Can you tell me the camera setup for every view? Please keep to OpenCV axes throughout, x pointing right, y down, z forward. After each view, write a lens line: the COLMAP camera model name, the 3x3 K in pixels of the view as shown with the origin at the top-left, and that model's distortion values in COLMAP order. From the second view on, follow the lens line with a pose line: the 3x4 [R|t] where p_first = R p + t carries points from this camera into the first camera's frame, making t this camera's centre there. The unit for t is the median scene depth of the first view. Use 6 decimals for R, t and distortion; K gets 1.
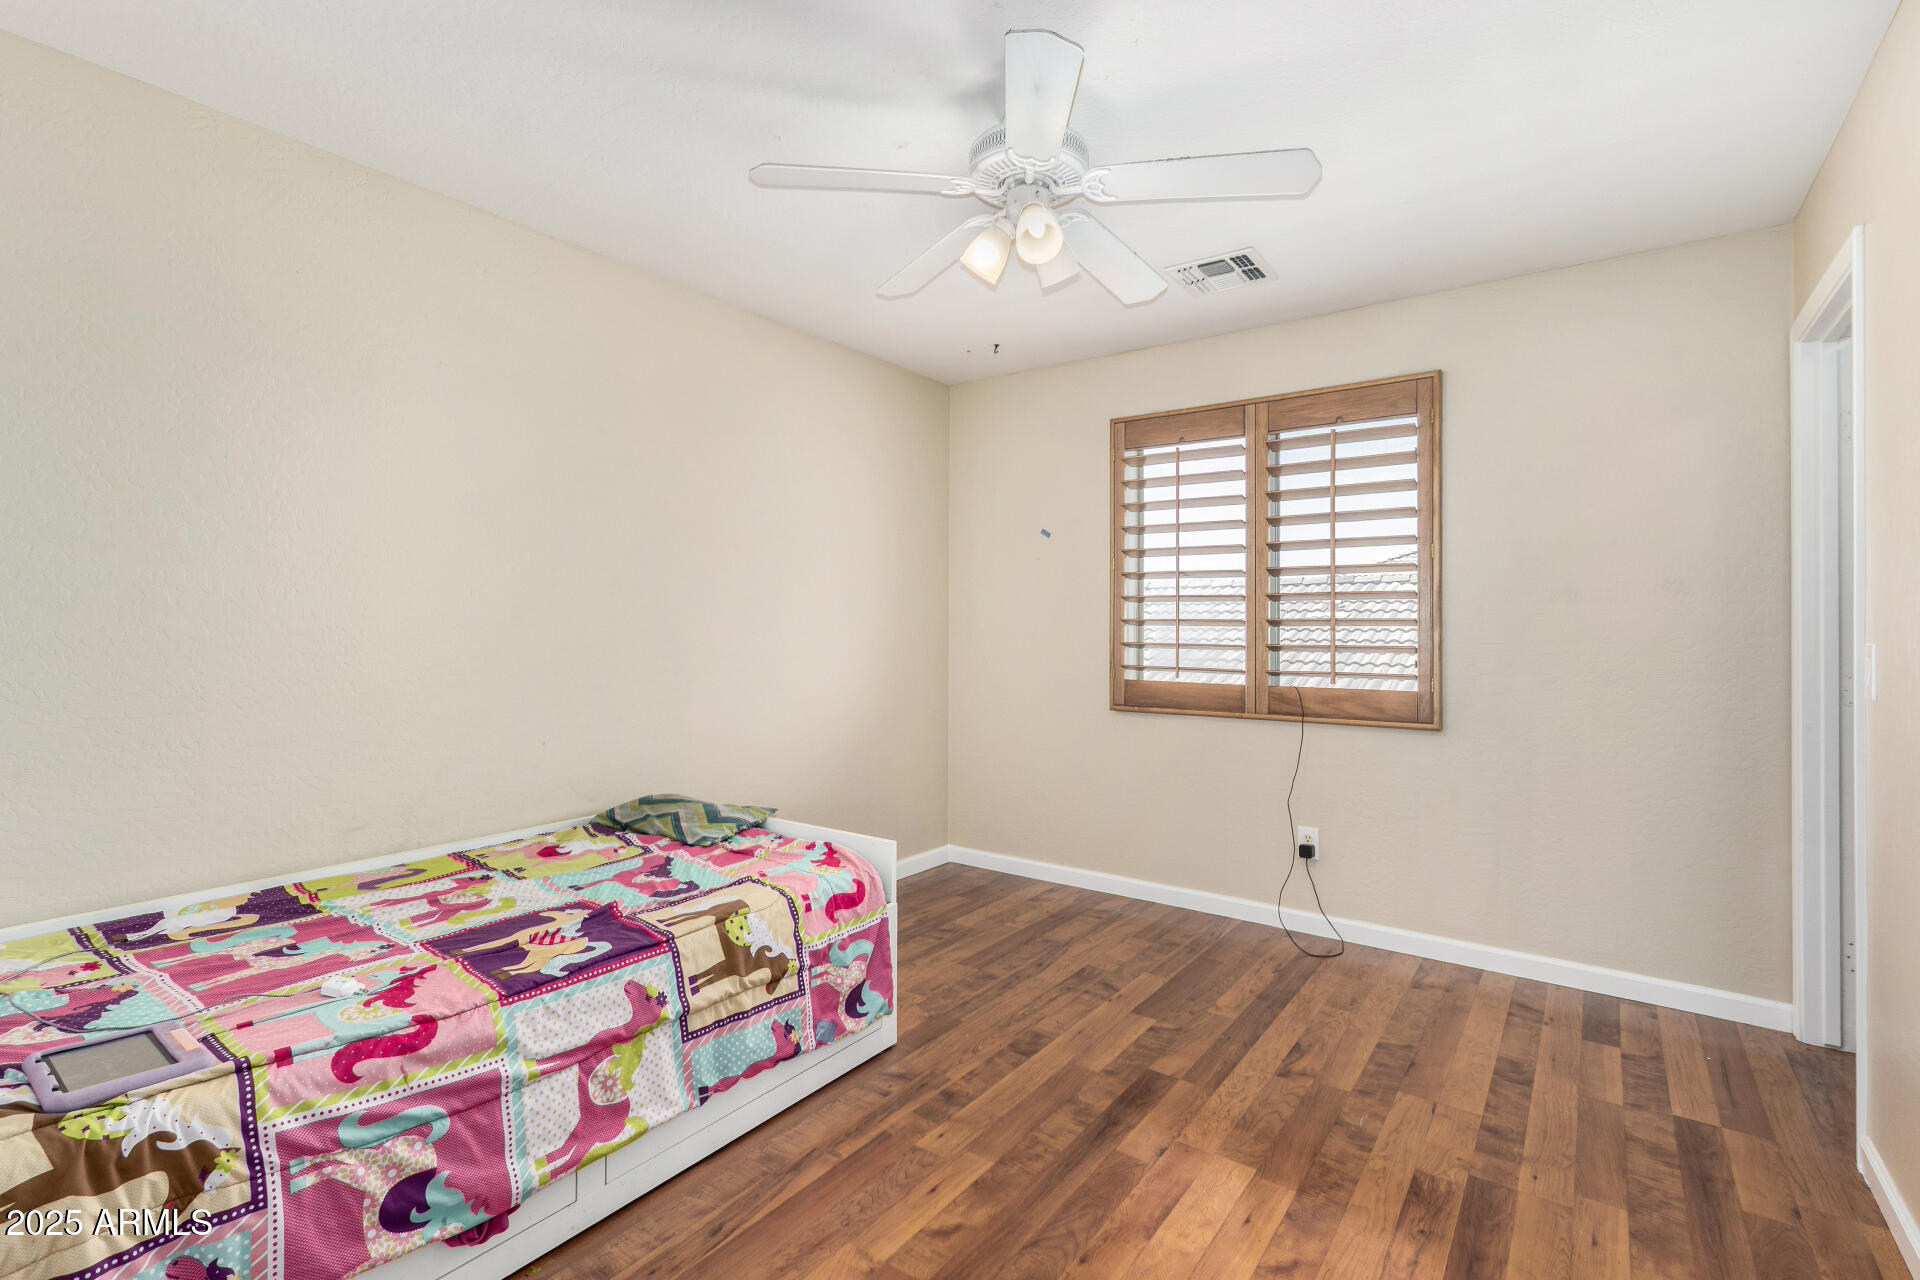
lens RADIAL K [[872.9, 0, 953.7], [0, 872.9, 634.0], [0, 0, 1]] dist [0.000775, -0.000354]
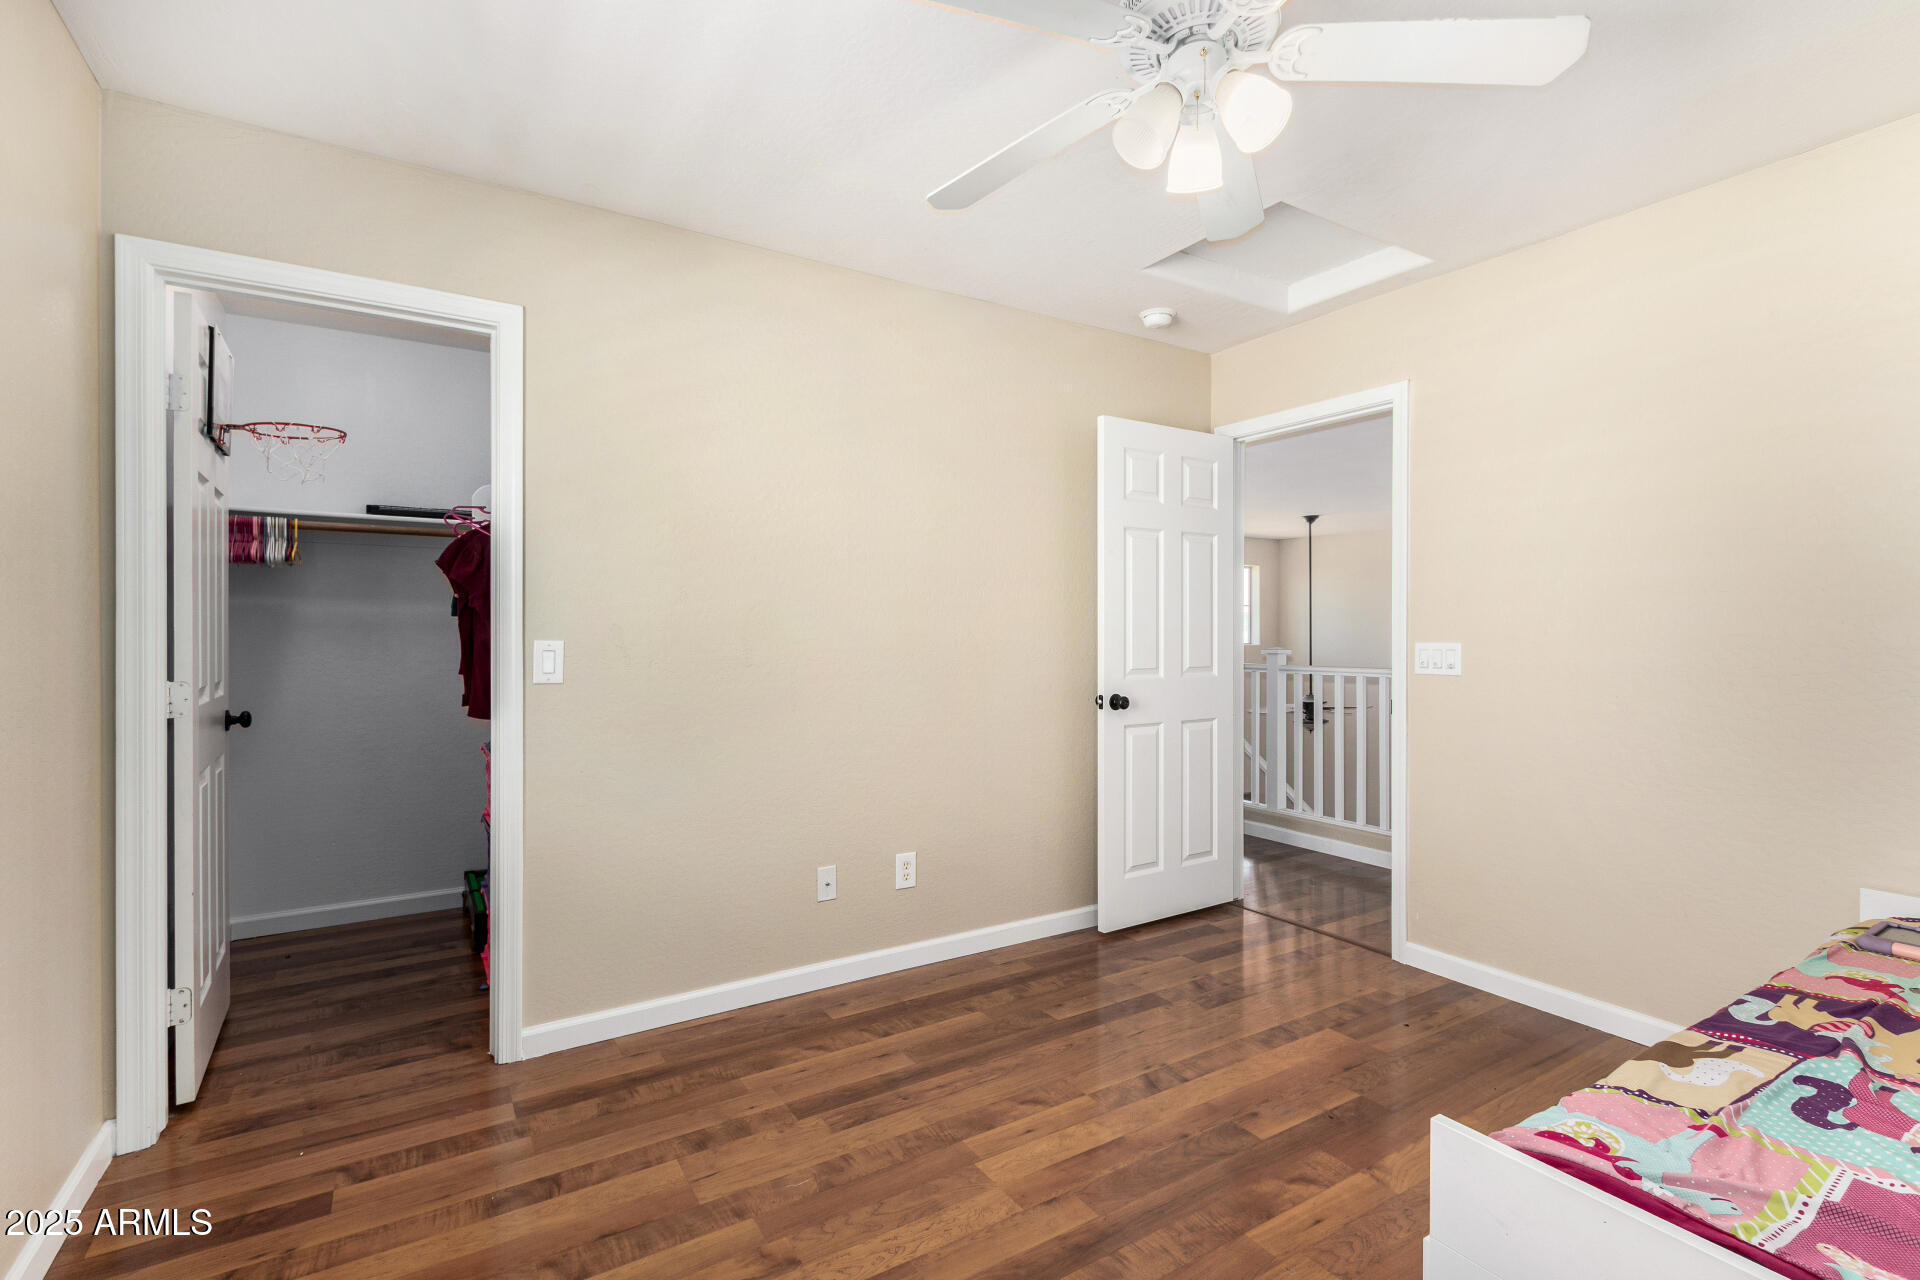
lens RADIAL K [[872.9, 0, 953.7], [0, 872.9, 634.0], [0, 0, 1]] dist [0.000775, -0.000354]
pose [[-0.927540, -0.006540, 0.373666, -0.006595], [-0.000862, 0.999882, 0.015361, -0.018320], [-0.373723, 0.013926, -0.927436, 1.998318]]
